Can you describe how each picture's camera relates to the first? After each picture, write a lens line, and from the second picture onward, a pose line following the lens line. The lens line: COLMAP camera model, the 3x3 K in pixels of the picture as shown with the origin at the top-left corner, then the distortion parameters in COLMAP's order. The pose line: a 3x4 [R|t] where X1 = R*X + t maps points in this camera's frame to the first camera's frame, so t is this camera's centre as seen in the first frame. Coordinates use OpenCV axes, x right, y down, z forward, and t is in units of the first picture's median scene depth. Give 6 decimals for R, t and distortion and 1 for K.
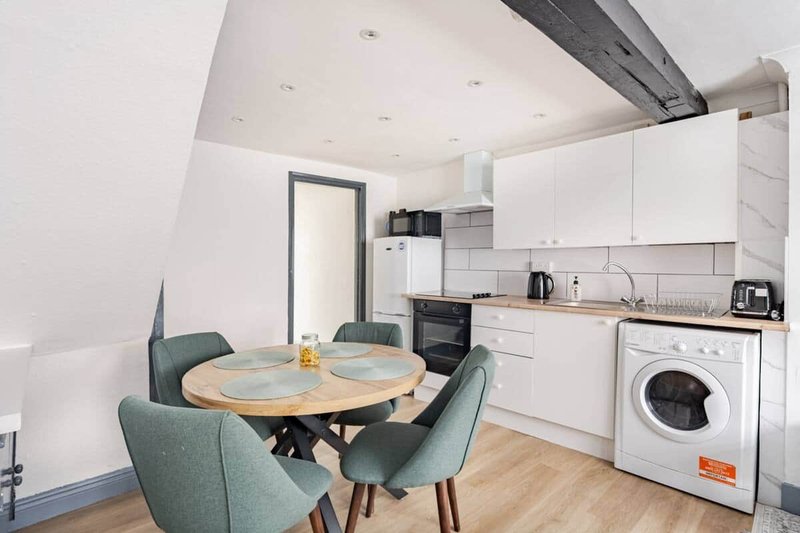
lens RADIAL K [[417.9, 0, 400.0], [0, 417.9, 266.5], [0, 0, 1]] dist [-0.002653, -0.000736]
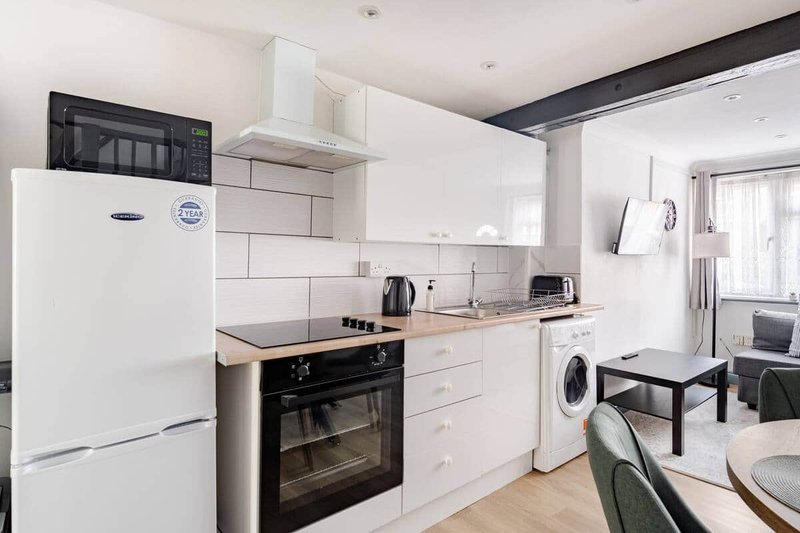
lens RADIAL K [[417.9, 0, 400.0], [0, 417.9, 266.5], [0, 0, 1]] dist [-0.002653, -0.000736]
pose [[0.080779, -0.010845, 0.996673, -0.367363], [0.008798, 0.999910, 0.010167, -0.010228], [-0.996693, 0.007947, 0.080867, 0.957335]]
